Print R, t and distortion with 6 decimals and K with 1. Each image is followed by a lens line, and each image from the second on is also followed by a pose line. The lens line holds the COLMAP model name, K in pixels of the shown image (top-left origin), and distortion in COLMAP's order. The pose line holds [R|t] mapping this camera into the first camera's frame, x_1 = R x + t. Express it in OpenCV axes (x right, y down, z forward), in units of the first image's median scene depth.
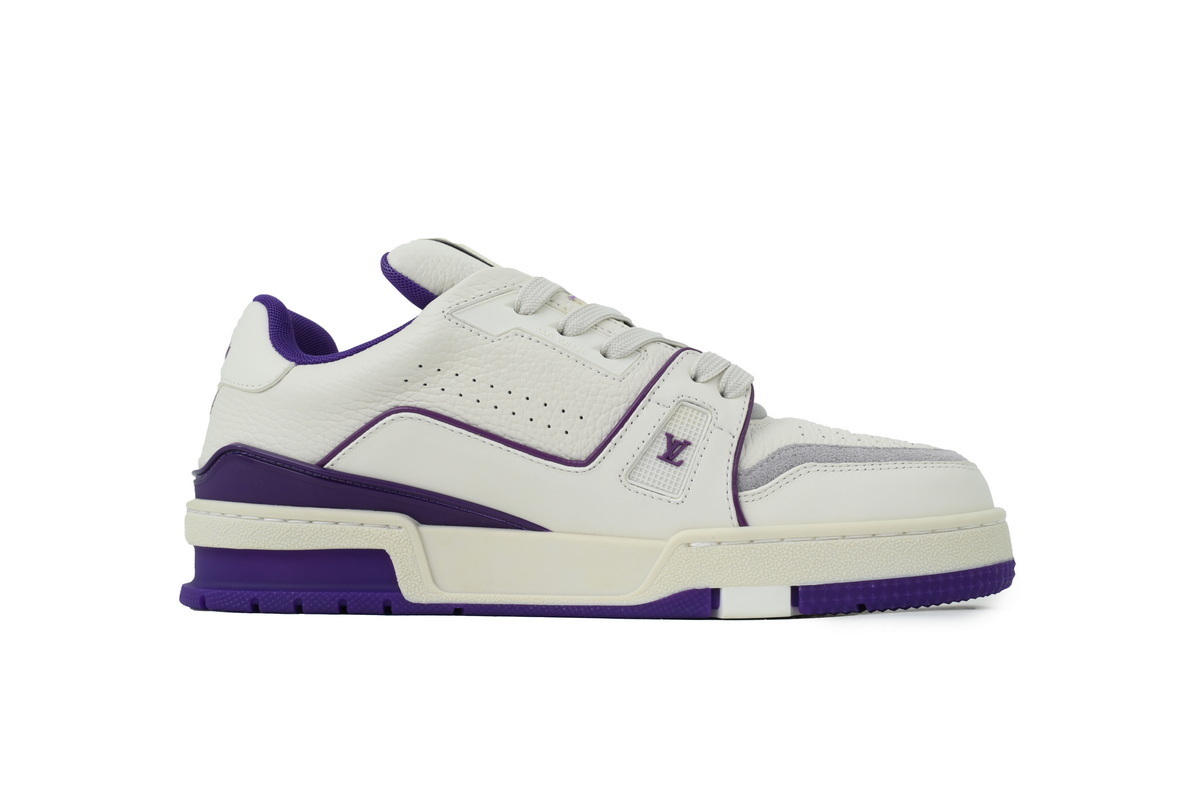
lens RADIAL K [[1105.1, 0, 600.0], [0, 1105.1, 400.0], [0, 0, 1]] dist [0.062468, 0.000431]
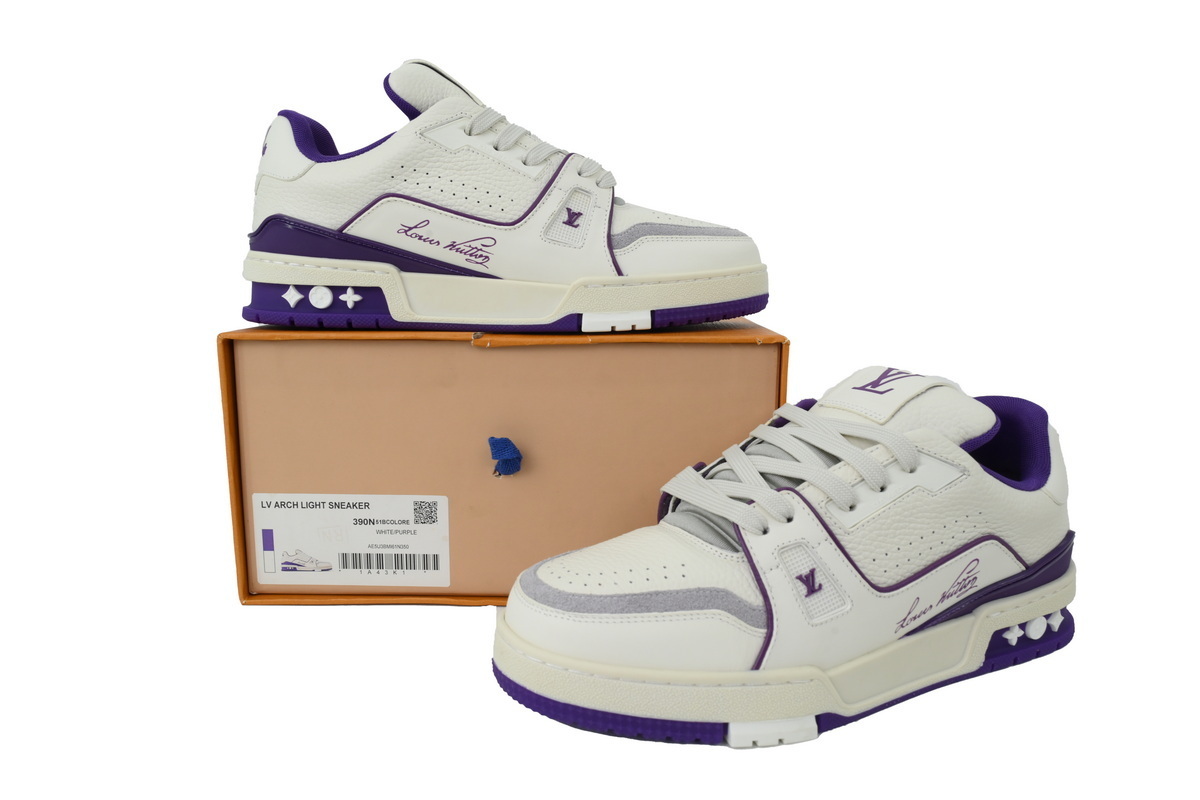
lens RADIAL K [[910.5, 0, 600.0], [0, 910.5, 400.0], [0, 0, 1]] dist [0.005261, 0.001877]
pose [[0.996661, -0.003430, 0.081581, 0.007739], [-0.017092, 0.968220, 0.249517, -0.032677], [-0.079844, -0.250078, 0.964928, -0.287705]]
